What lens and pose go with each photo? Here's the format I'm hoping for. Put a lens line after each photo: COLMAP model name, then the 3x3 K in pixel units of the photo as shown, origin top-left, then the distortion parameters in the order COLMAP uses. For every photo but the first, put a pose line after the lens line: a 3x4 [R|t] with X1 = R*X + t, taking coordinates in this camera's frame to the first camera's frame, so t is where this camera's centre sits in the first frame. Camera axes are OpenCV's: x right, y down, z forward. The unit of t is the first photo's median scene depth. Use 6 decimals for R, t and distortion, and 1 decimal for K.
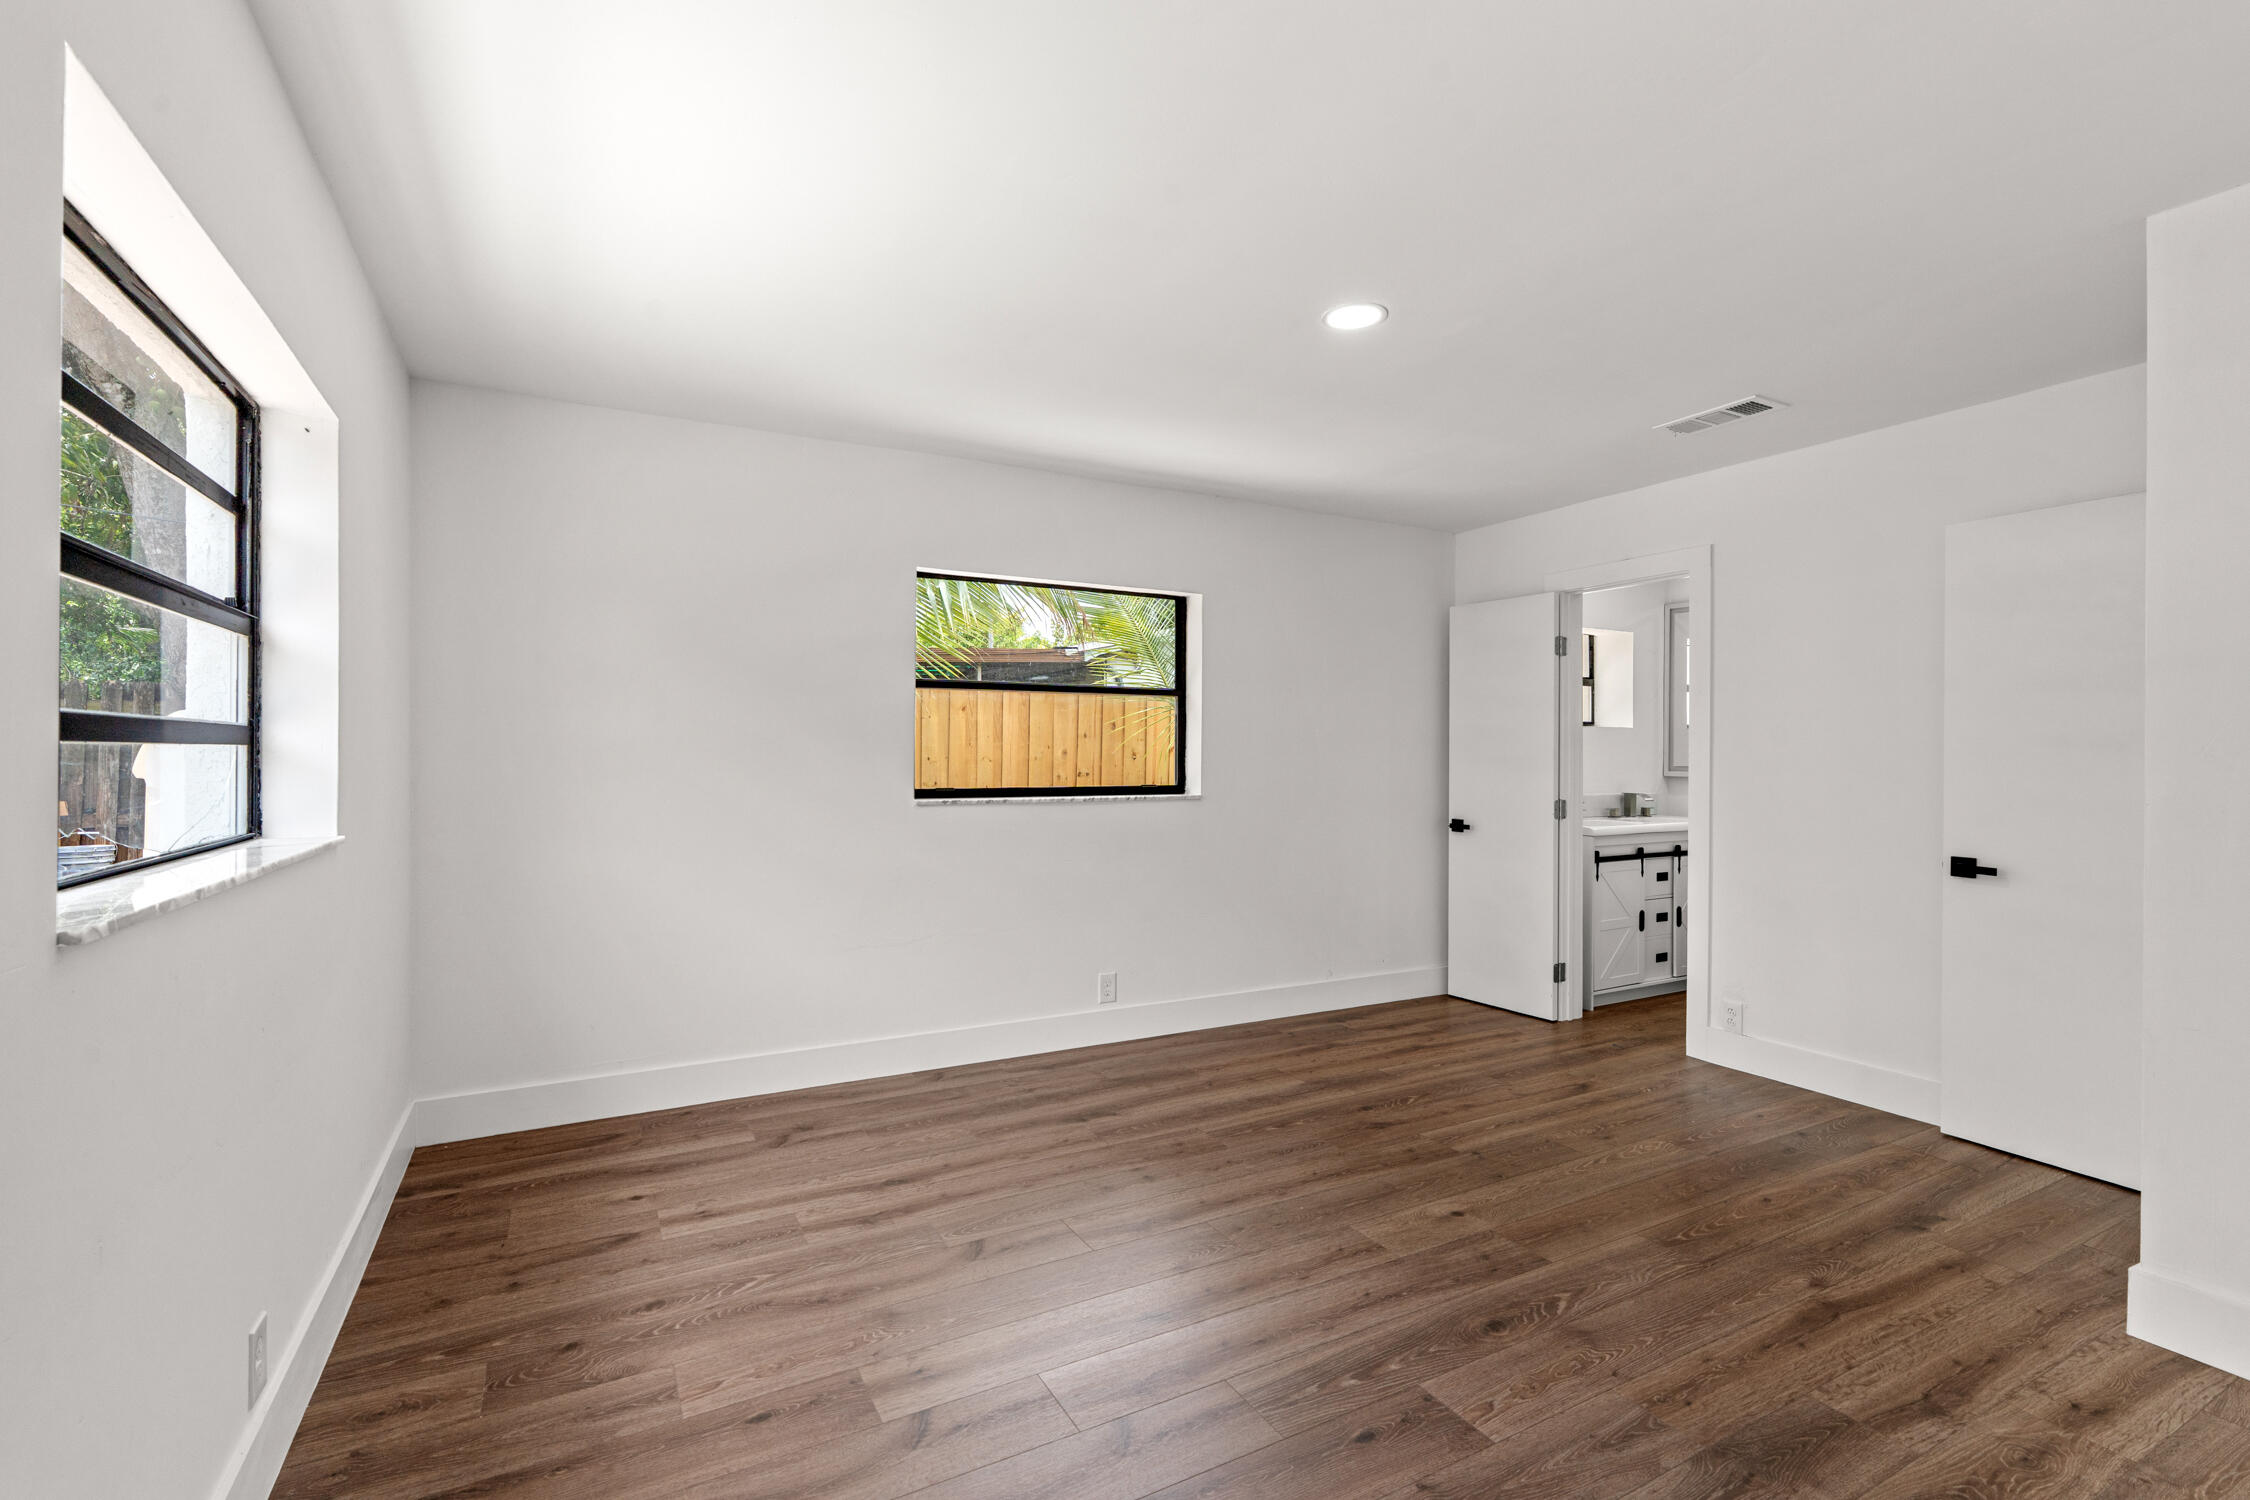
lens RADIAL K [[1016.5, 0, 1119.6], [0, 1016.5, 748.9], [0, 0, 1]] dist [-0.005985, 0.002963]
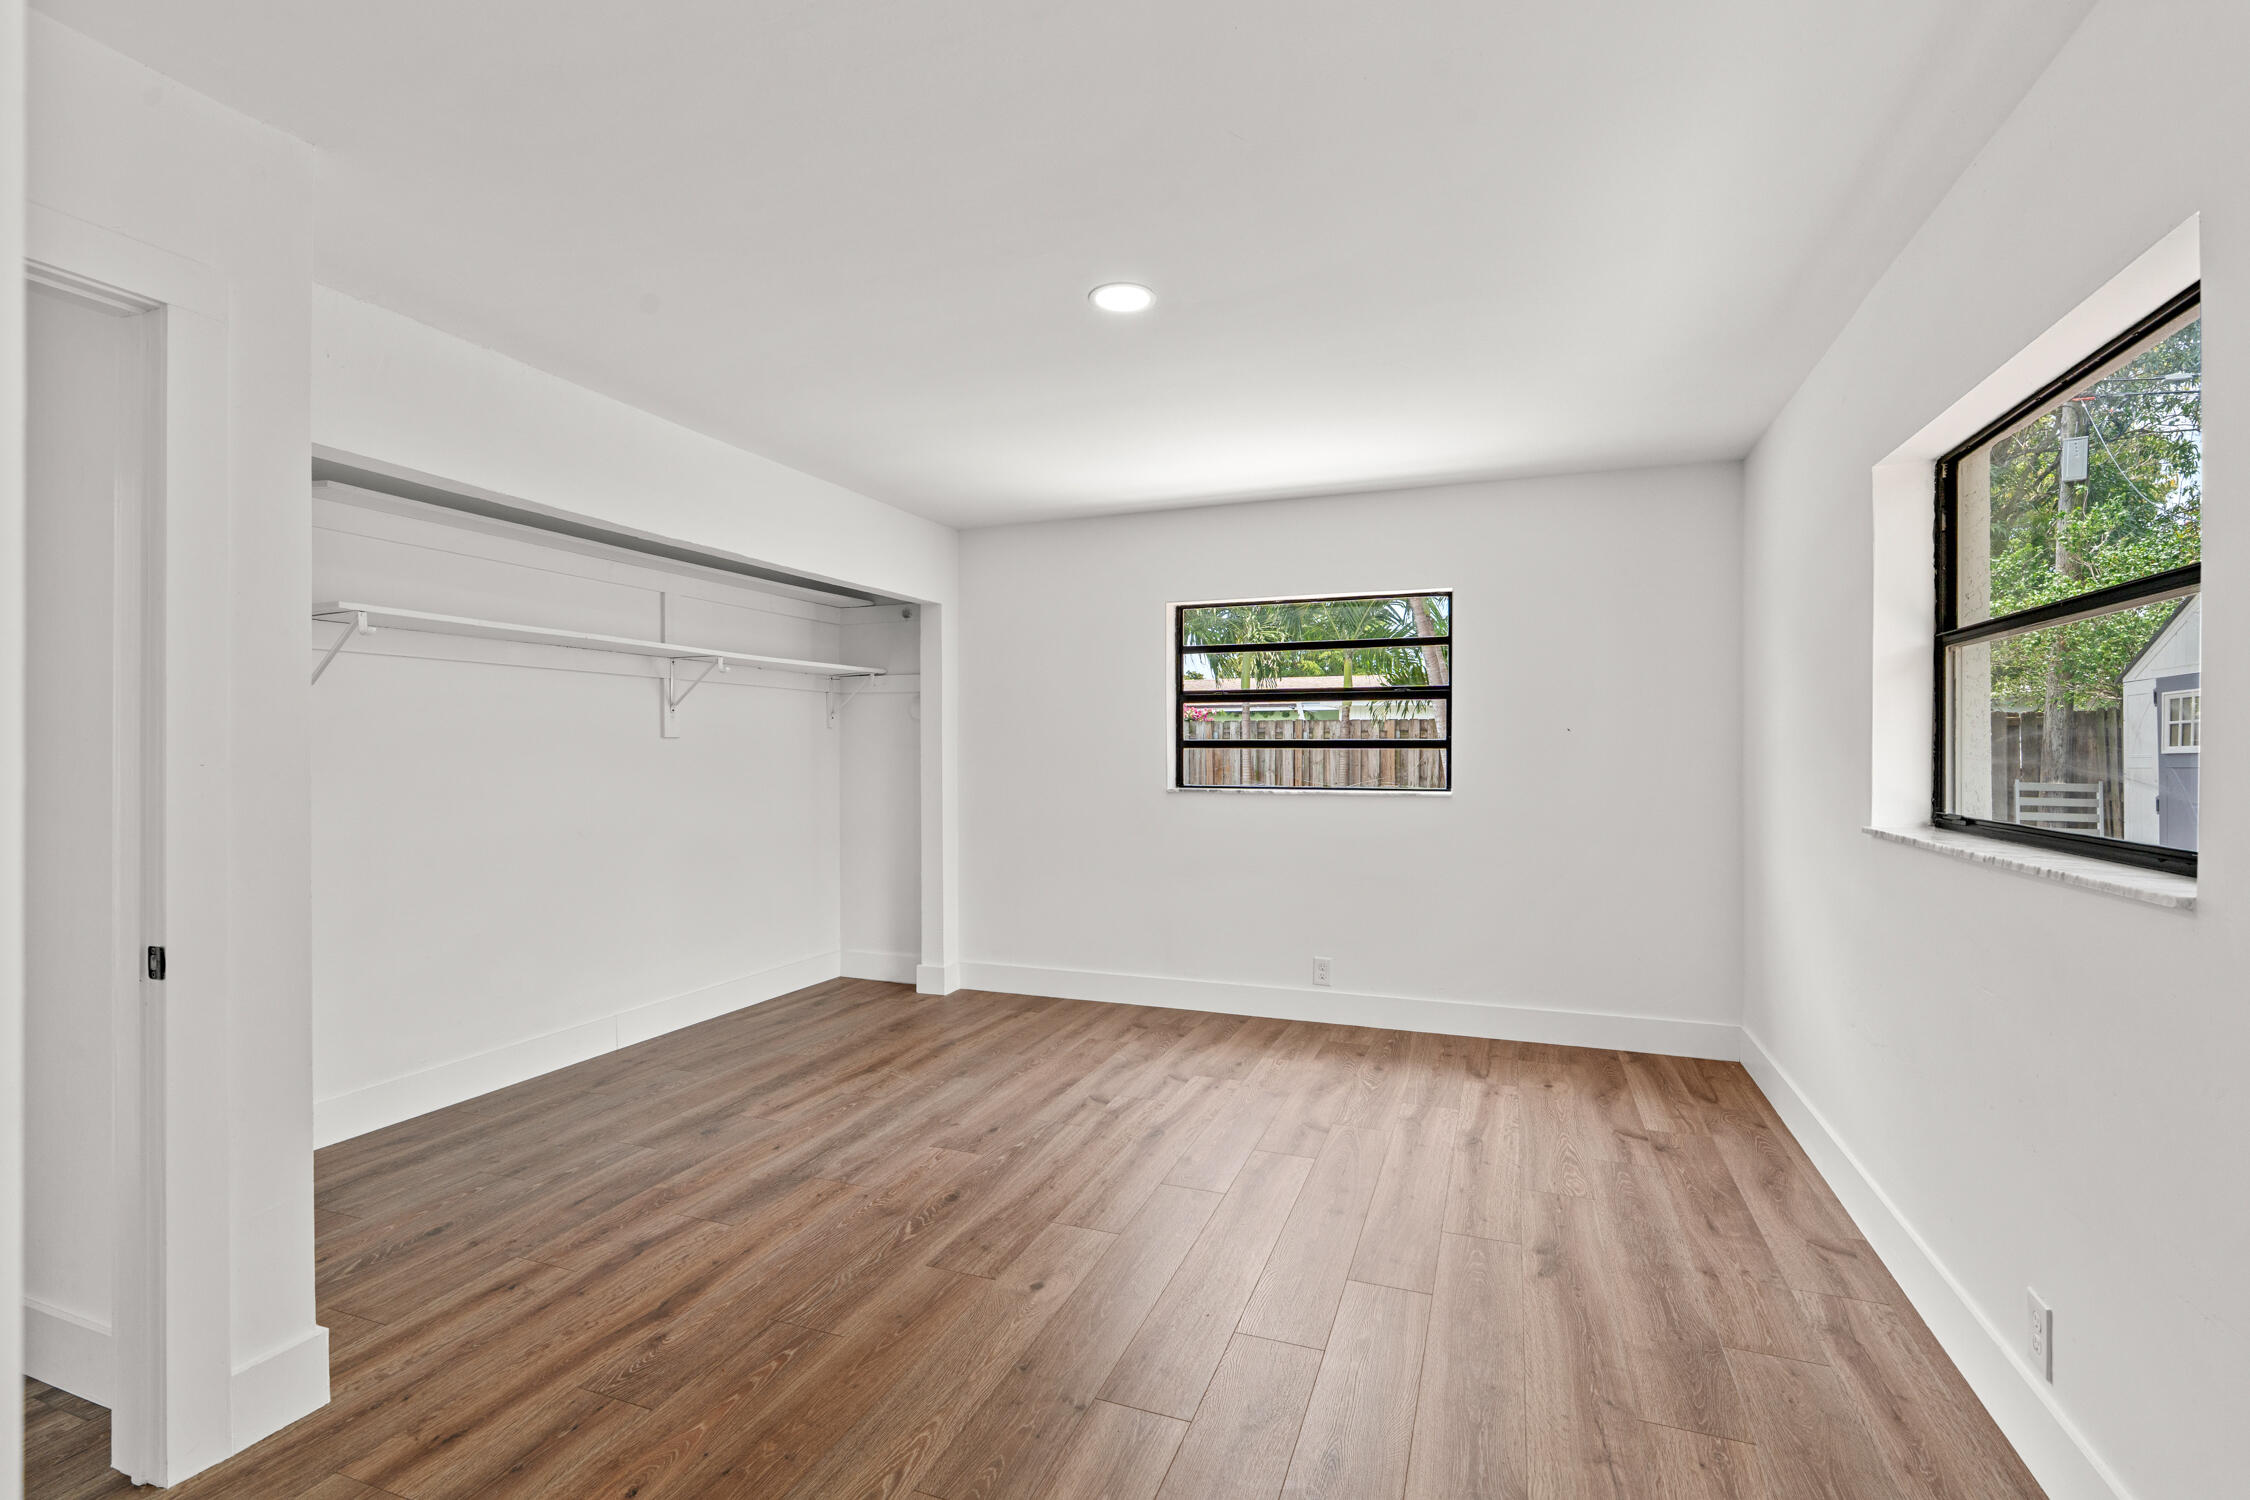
lens RADIAL K [[1016.5, 0, 1126.9], [0, 1016.5, 752.7], [0, 0, 1]] dist [-0.005985, 0.002963]
pose [[-0.759312, -0.002175, -0.650723, 0.917689], [-0.000684, 0.999997, -0.002544, 0.010827], [0.650726, -0.001487, -0.759311, 1.871241]]
